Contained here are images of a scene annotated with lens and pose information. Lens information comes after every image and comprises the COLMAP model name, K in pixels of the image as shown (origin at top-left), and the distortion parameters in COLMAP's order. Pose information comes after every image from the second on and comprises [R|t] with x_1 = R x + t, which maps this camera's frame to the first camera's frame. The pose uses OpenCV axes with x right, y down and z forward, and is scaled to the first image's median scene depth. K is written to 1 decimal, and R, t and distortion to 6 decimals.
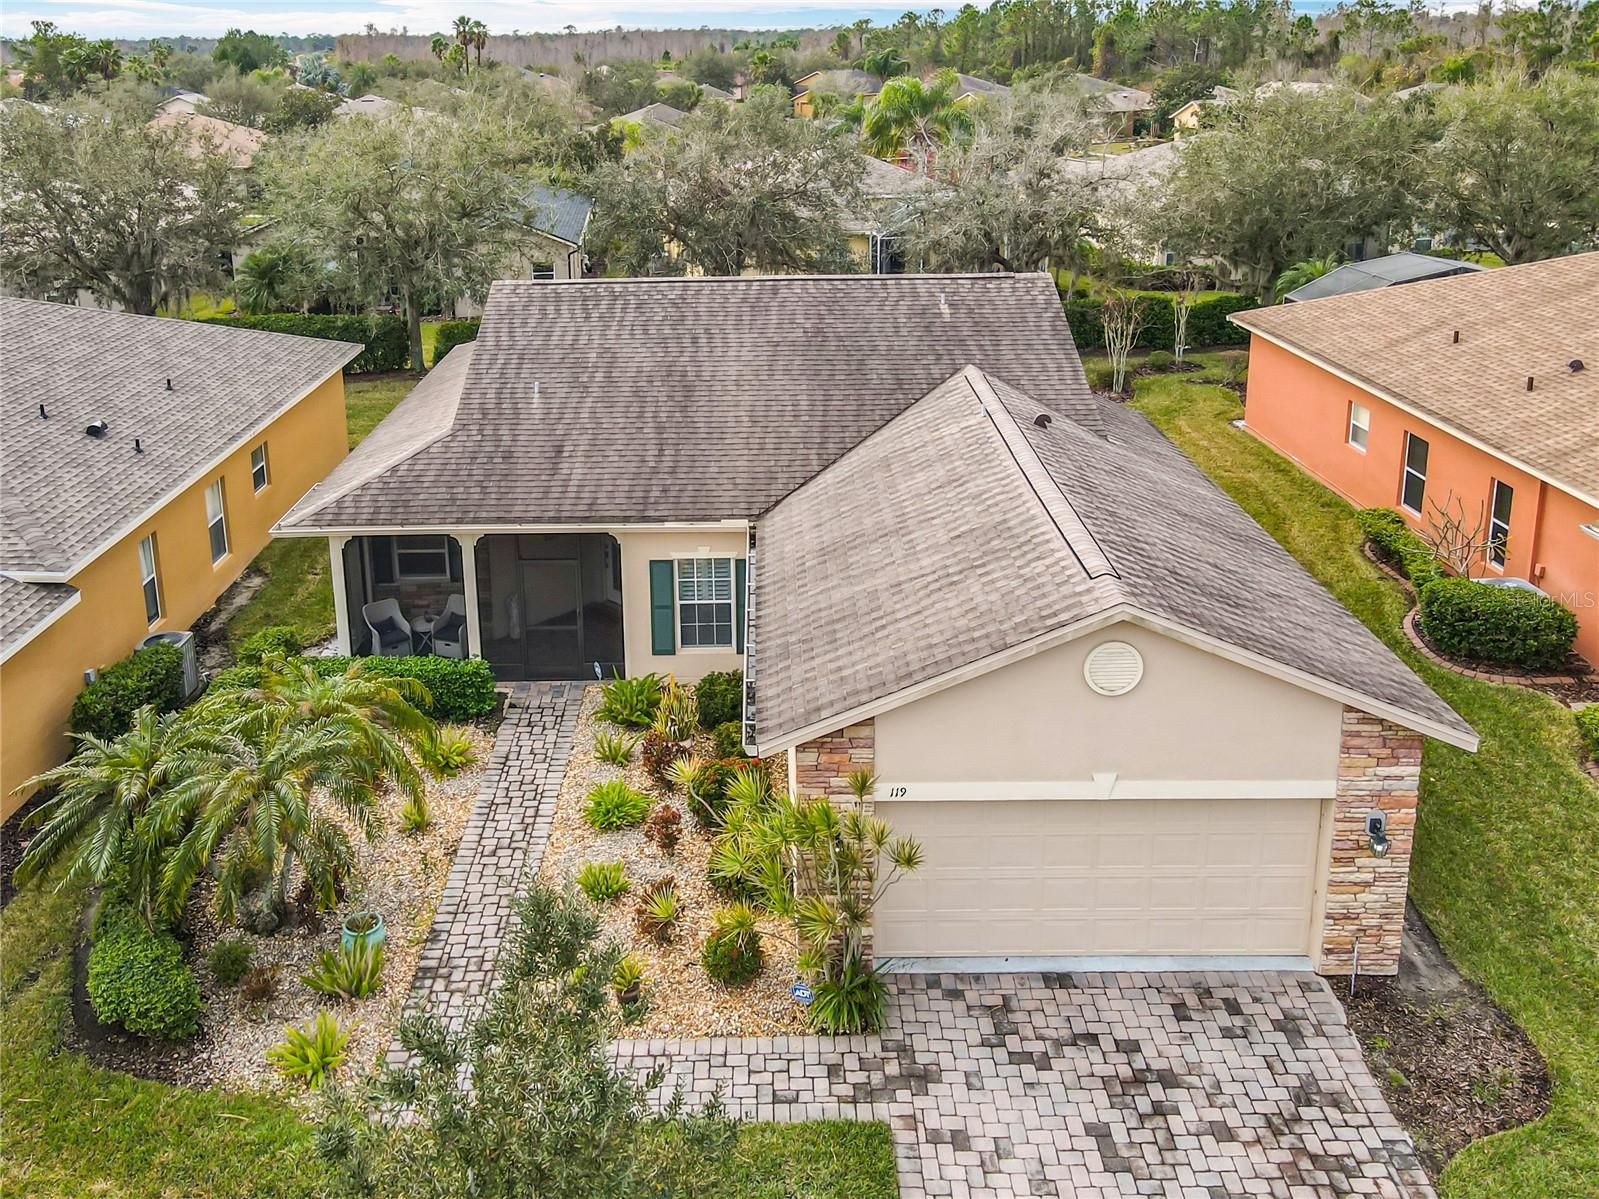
lens RADIAL K [[1372.0, 0, 739.8], [0, 1372.0, 400.0], [0, 0, 1]] dist [0.007606, 0.008324]
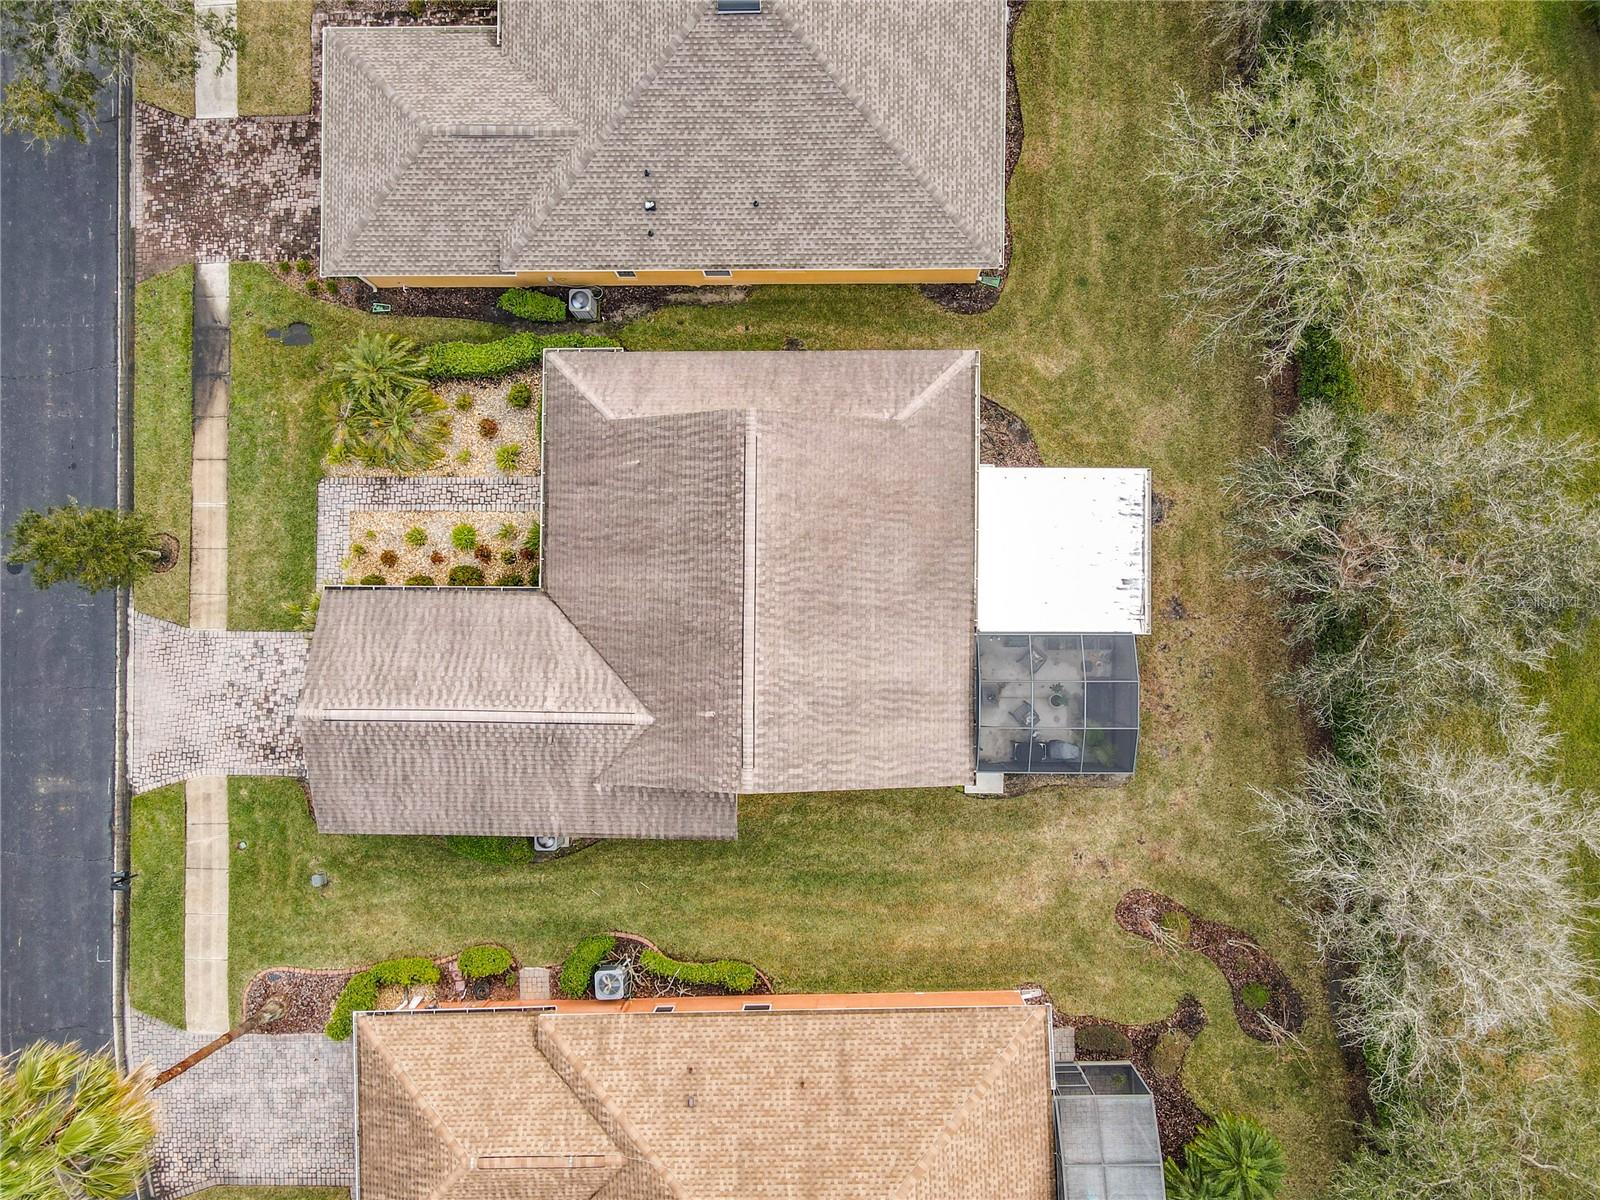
lens RADIAL K [[1160.9, 0, 808.0], [0, 1160.9, 626.8], [0, 0, 1]] dist [0.014873, 0.000712]
pose [[0.004028, 0.999984, 0.003911, 0.069121], [-0.206757, -0.002994, 0.978388, -1.948292], [0.978384, -0.004749, 0.206742, 1.210337]]
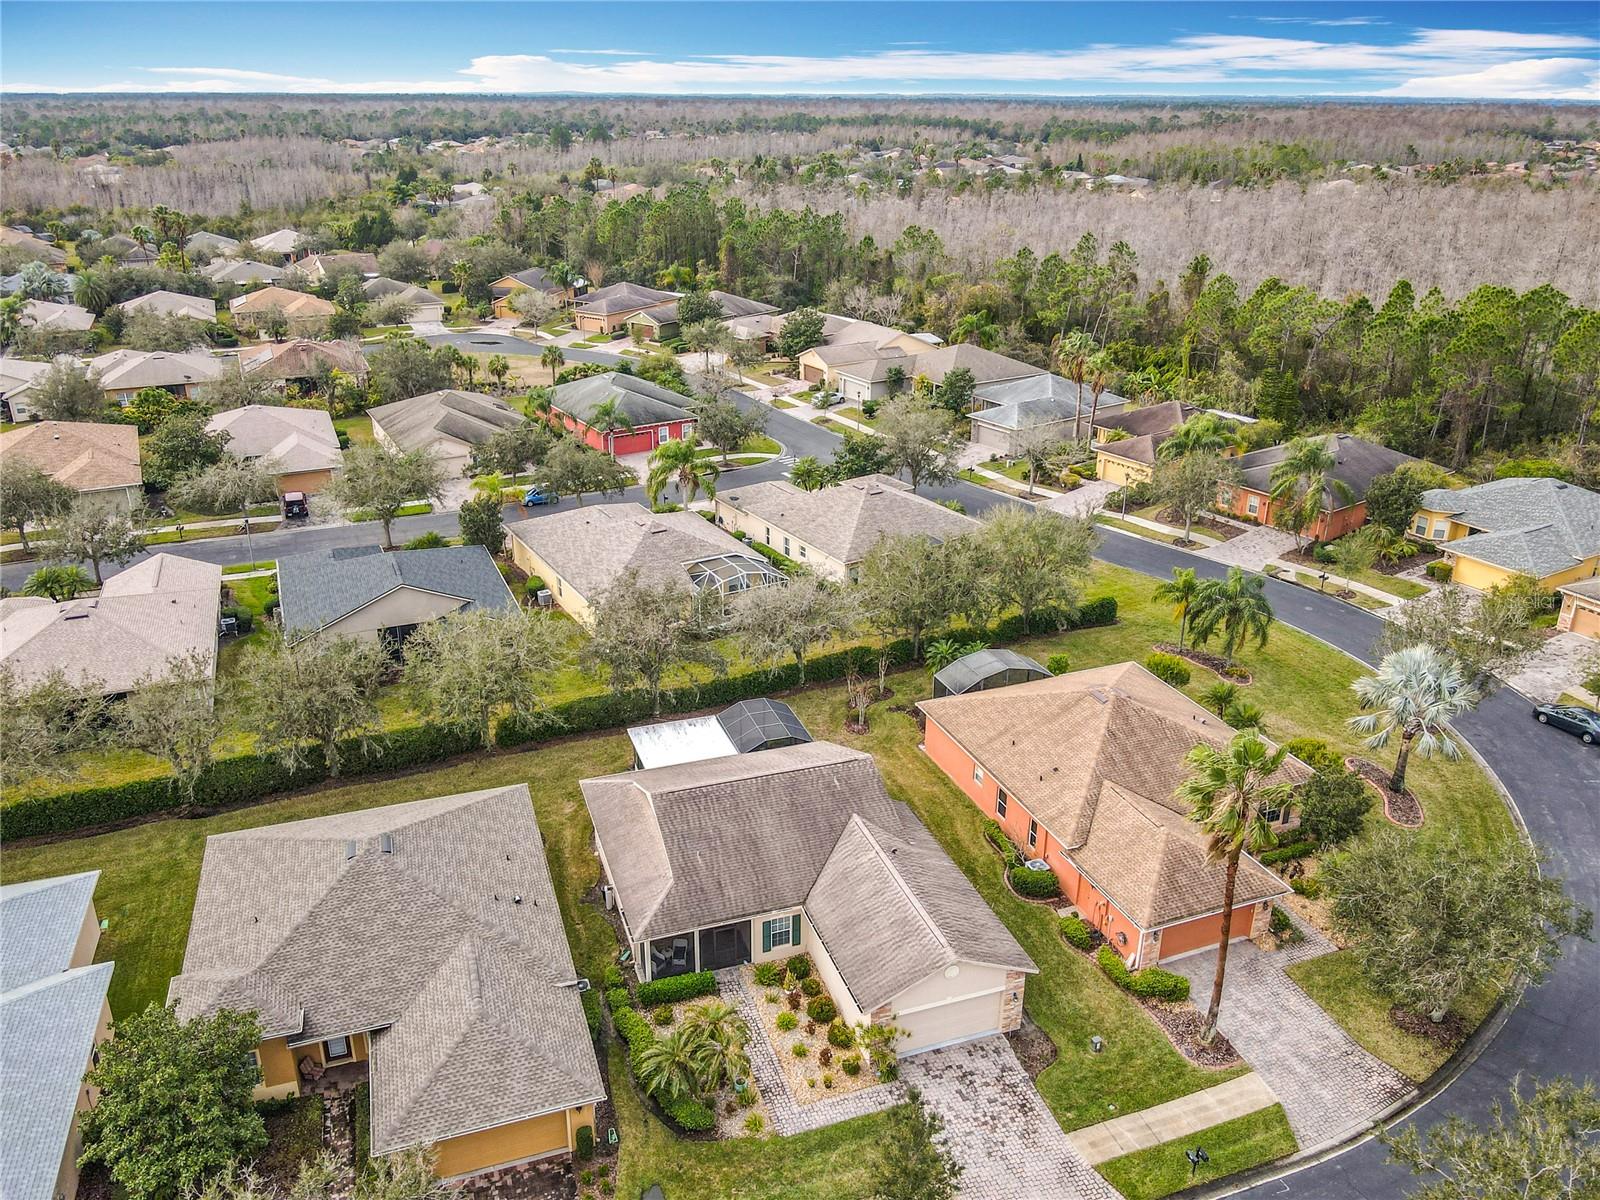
lens RADIAL K [[1185.4, 0, 794.6], [0, 1185.4, 590.2], [0, 0, 1]] dist [-0.007416, 0.013841]
pose [[0.941129, -0.107193, 0.320603, -0.837065], [0.063255, 0.987484, 0.144478, -1.055991], [-0.332077, -0.115692, 0.936130, -1.391562]]
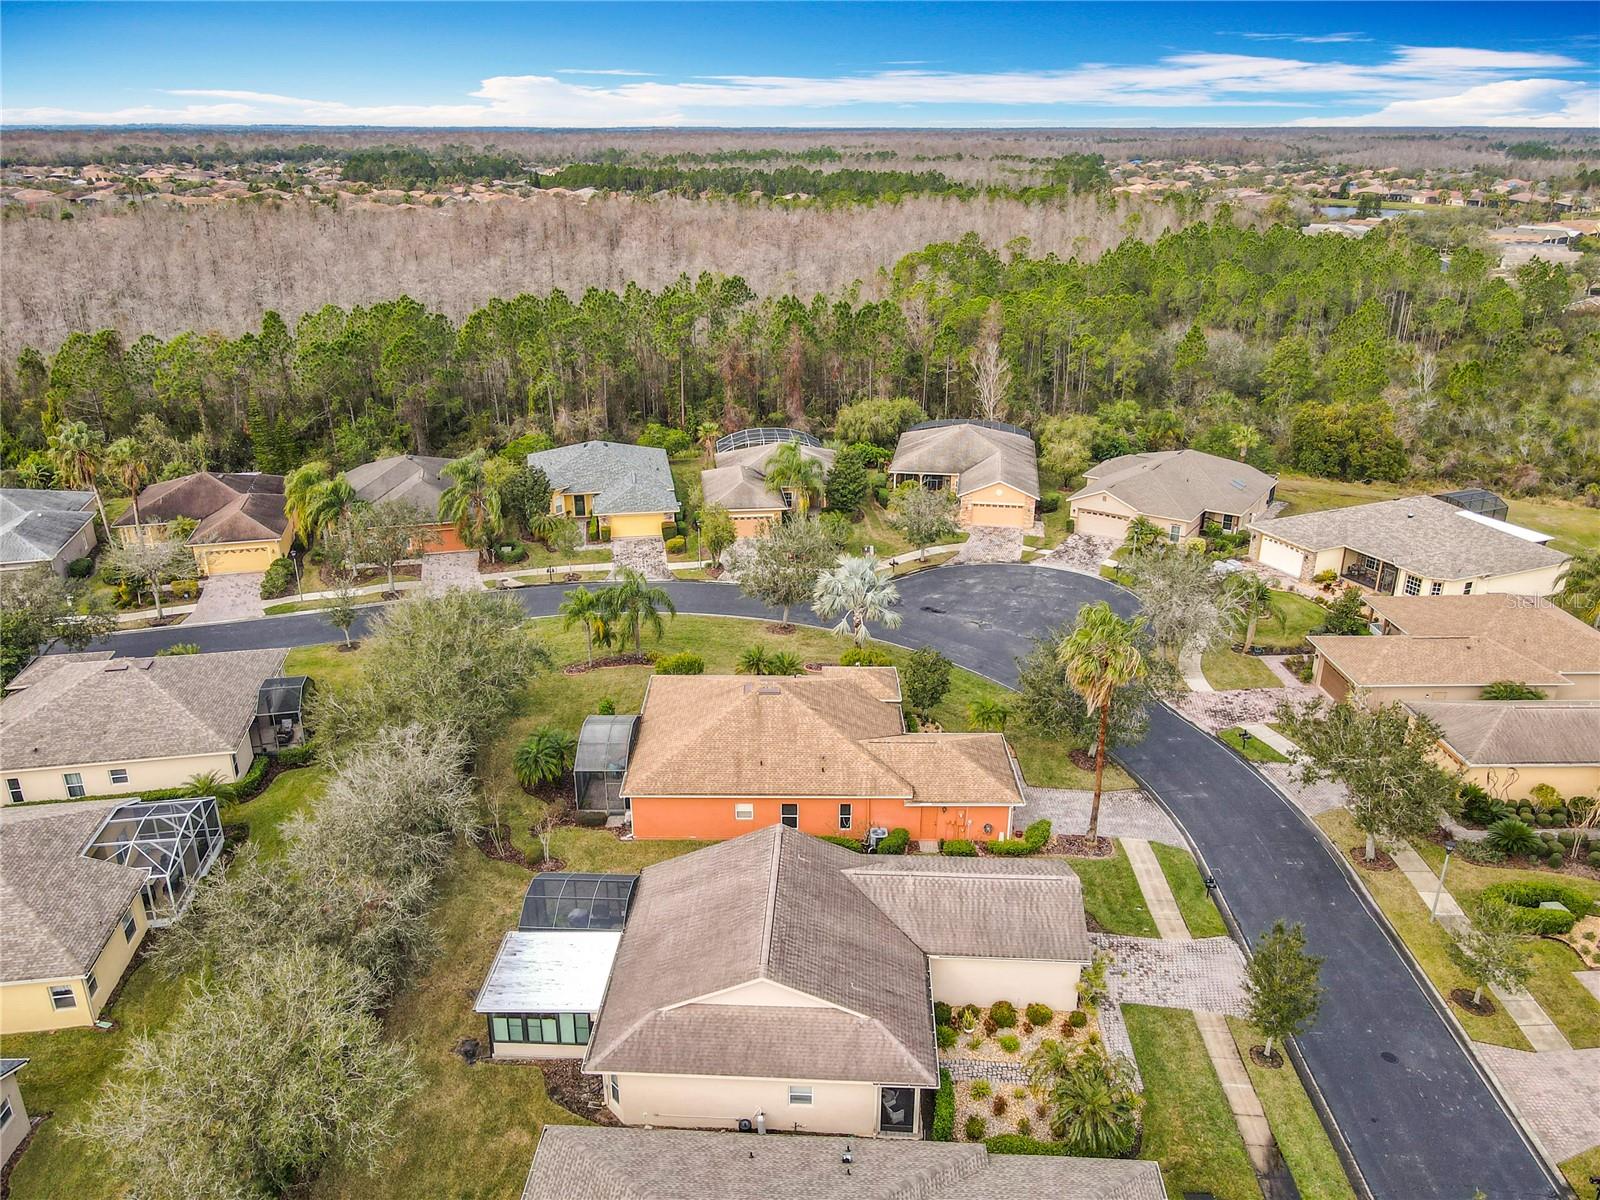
lens RADIAL K [[1155.3, 0, 766.7], [0, 1155.3, 634.5], [0, 0, 1]] dist [-0.002240, -0.000303]
pose [[0.057628, -0.376557, 0.924599, -2.258201], [0.257102, 0.900498, 0.350717, -1.644942], [-0.964664, 0.217505, 0.148708, 0.971164]]
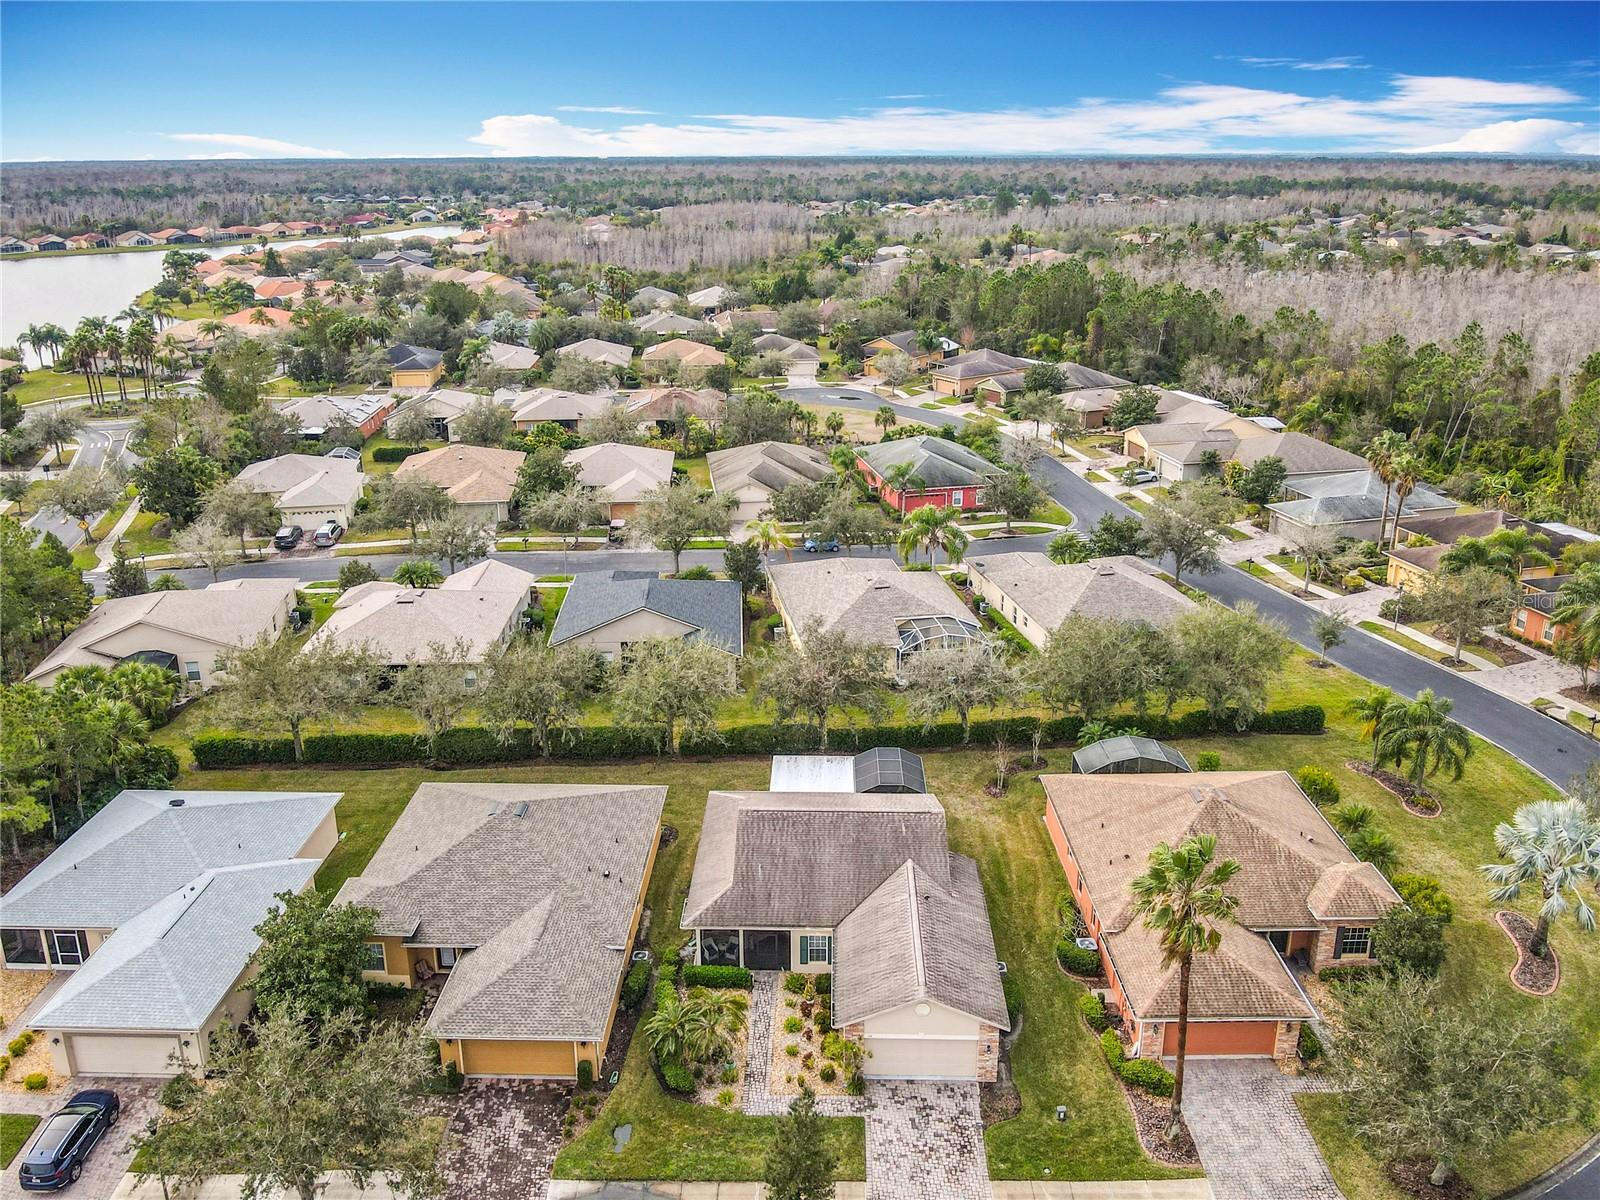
lens RADIAL K [[1192.4, 0, 810.4], [0, 1192.4, 558.4], [0, 0, 1]] dist [-0.012323, 0.005451]
pose [[0.999801, 0.019772, -0.002768, -0.063370], [-0.019543, 0.997572, 0.066850, -1.104958], [0.004083, -0.066782, 0.997759, -1.961369]]
